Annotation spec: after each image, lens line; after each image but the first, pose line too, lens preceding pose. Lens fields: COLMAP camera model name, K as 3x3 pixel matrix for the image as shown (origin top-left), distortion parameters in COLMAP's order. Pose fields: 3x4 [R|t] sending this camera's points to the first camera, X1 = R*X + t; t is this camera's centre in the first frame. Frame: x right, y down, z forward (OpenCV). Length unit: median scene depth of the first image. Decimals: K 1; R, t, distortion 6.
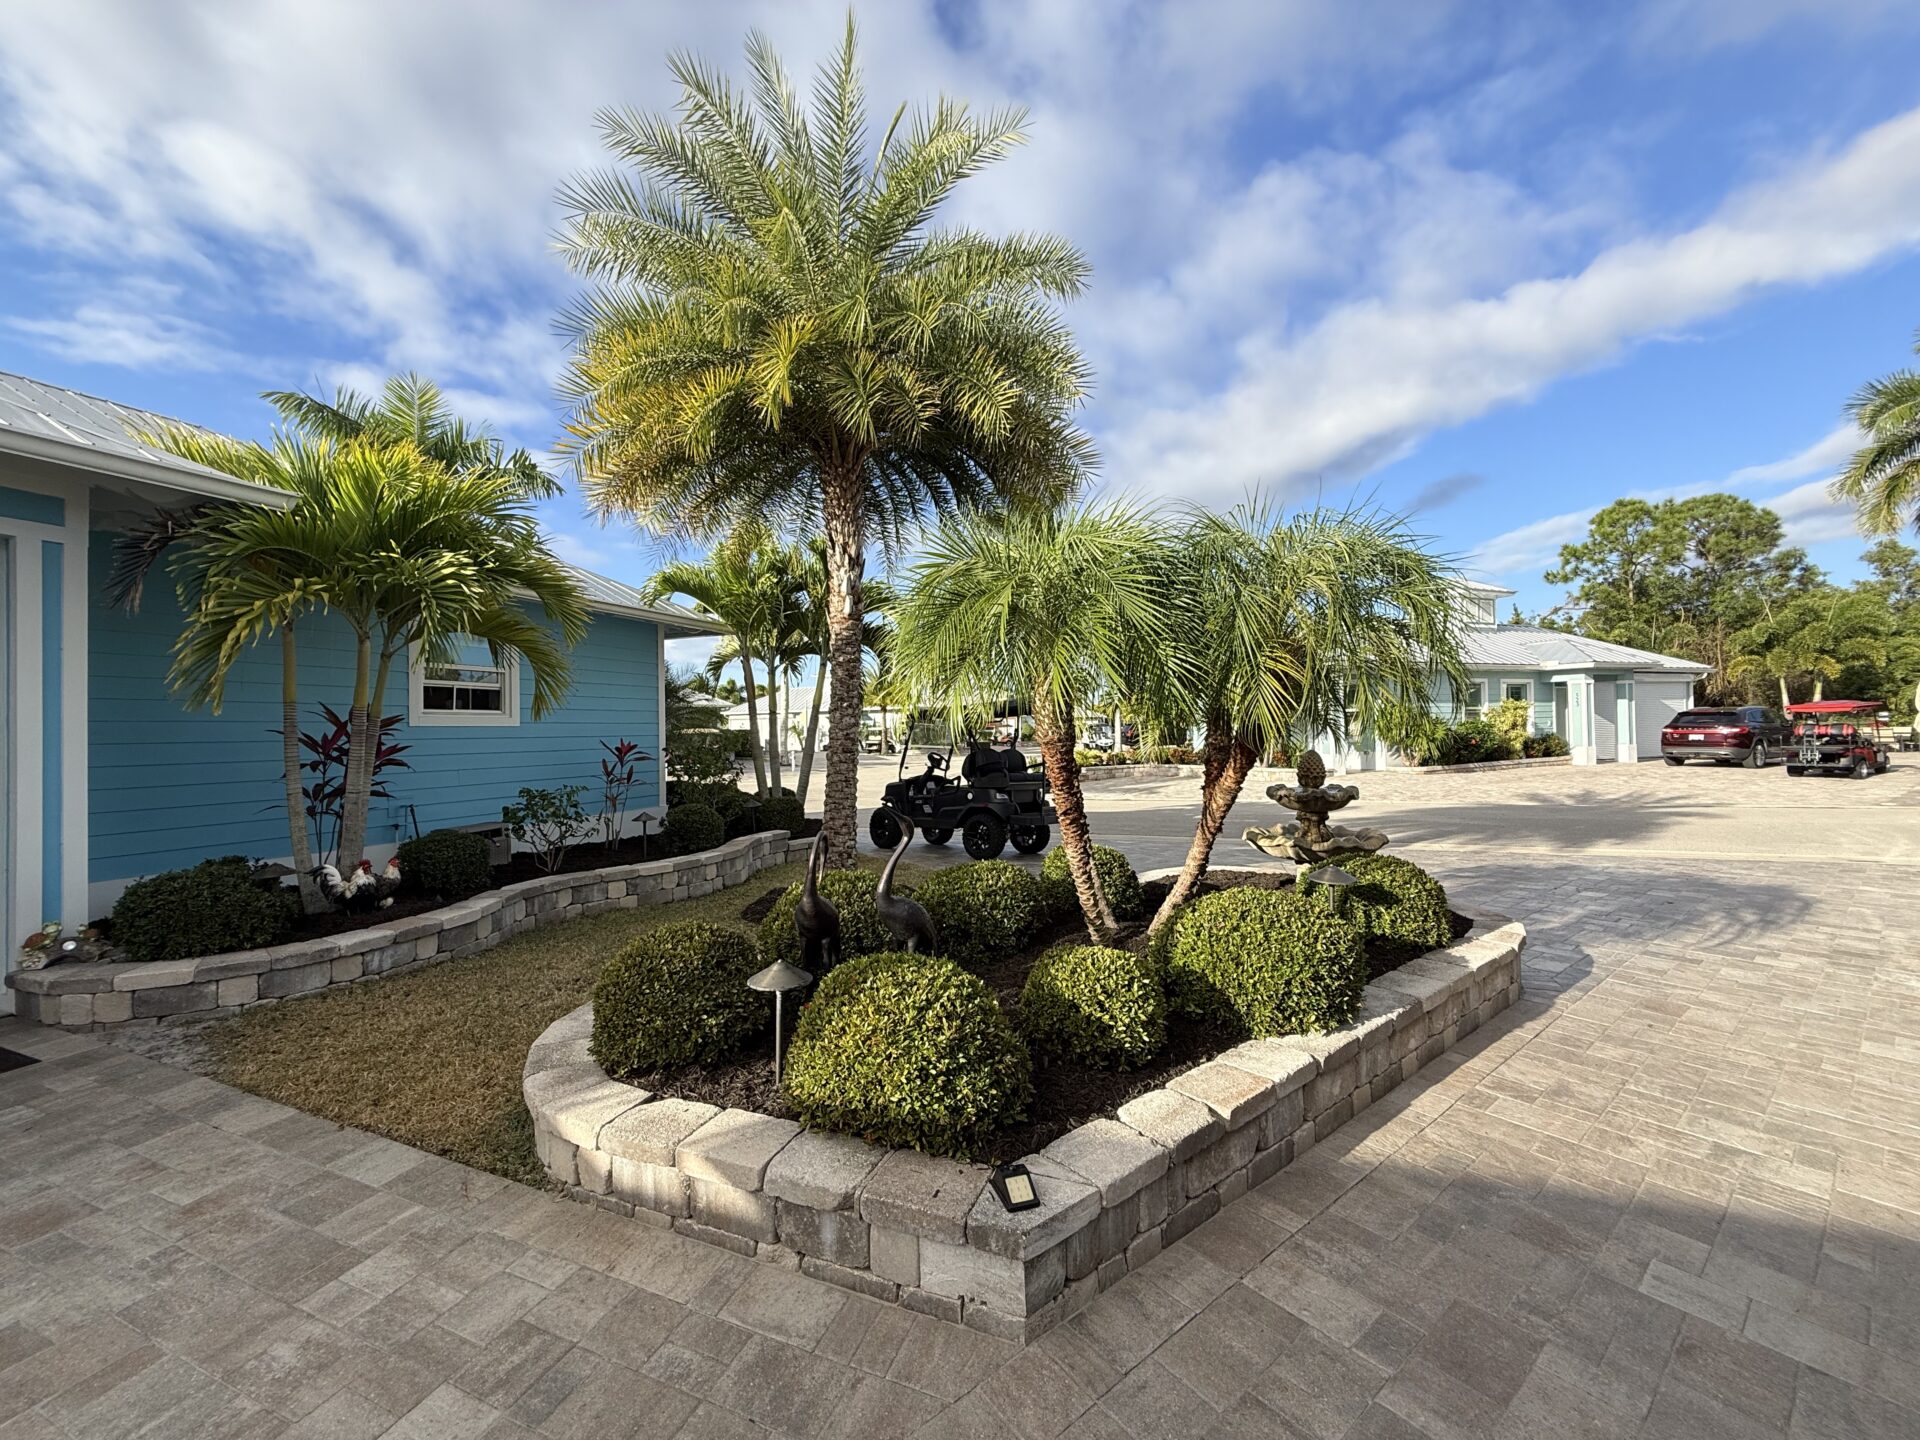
lens RADIAL K [[763.7, 0, 959.4], [0, 763.7, 722.1], [0, 0, 1]] dist [0.000995, 0.000368]
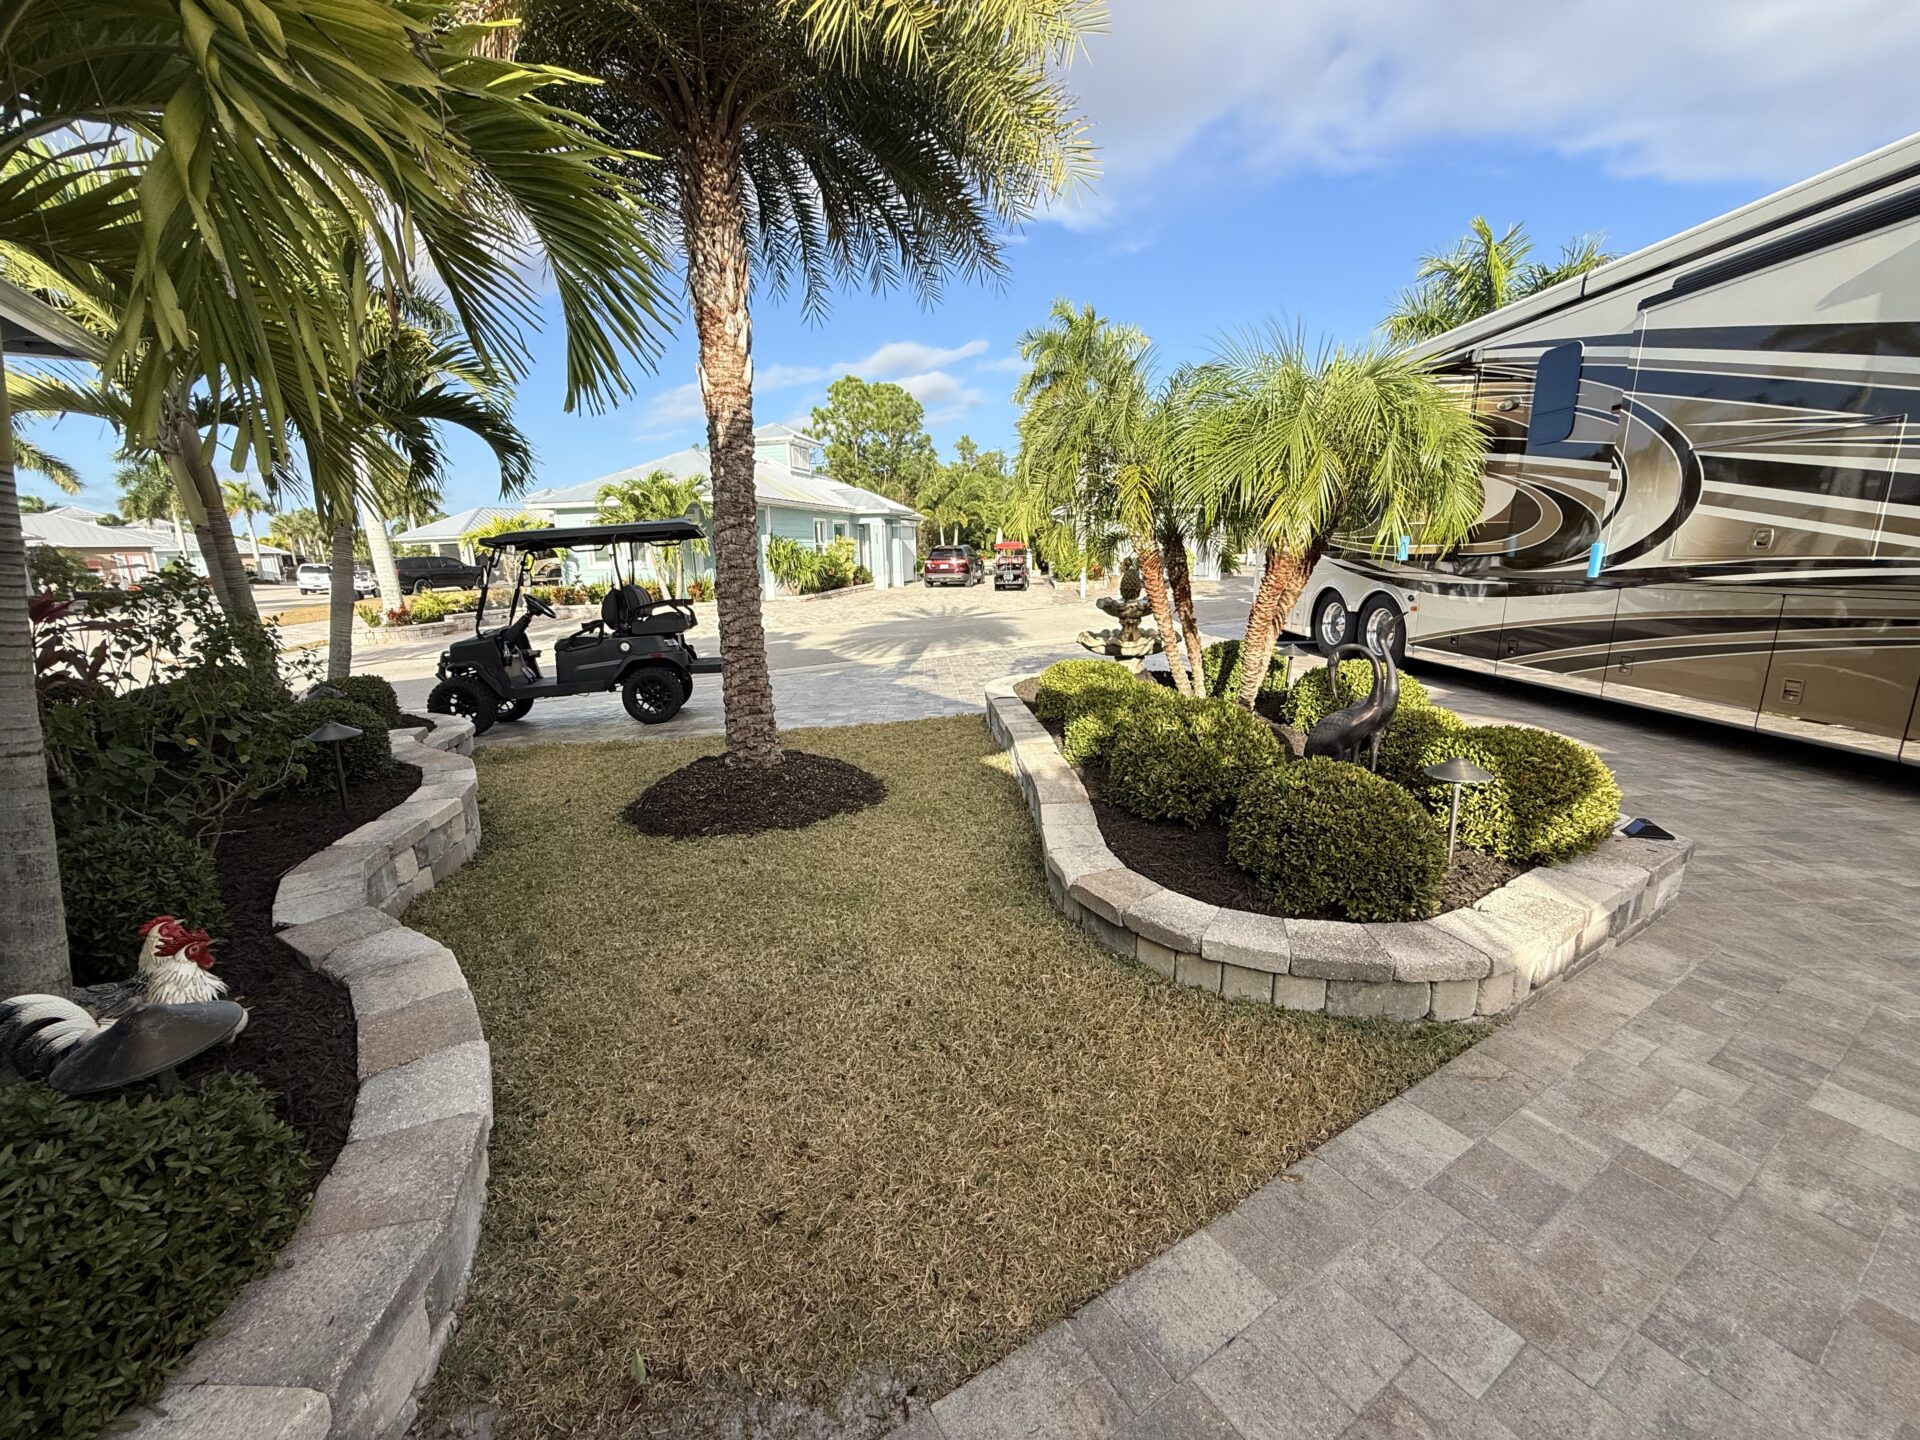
lens RADIAL K [[763.7, 0, 960.6], [0, 763.7, 718.2], [0, 0, 1]] dist [0.000995, 0.000368]
pose [[0.580994, -0.169764, 0.796006, -0.190264], [0.005654, 0.978824, 0.204627, 0.005050], [-0.813888, -0.114386, 0.569651, 0.123788]]
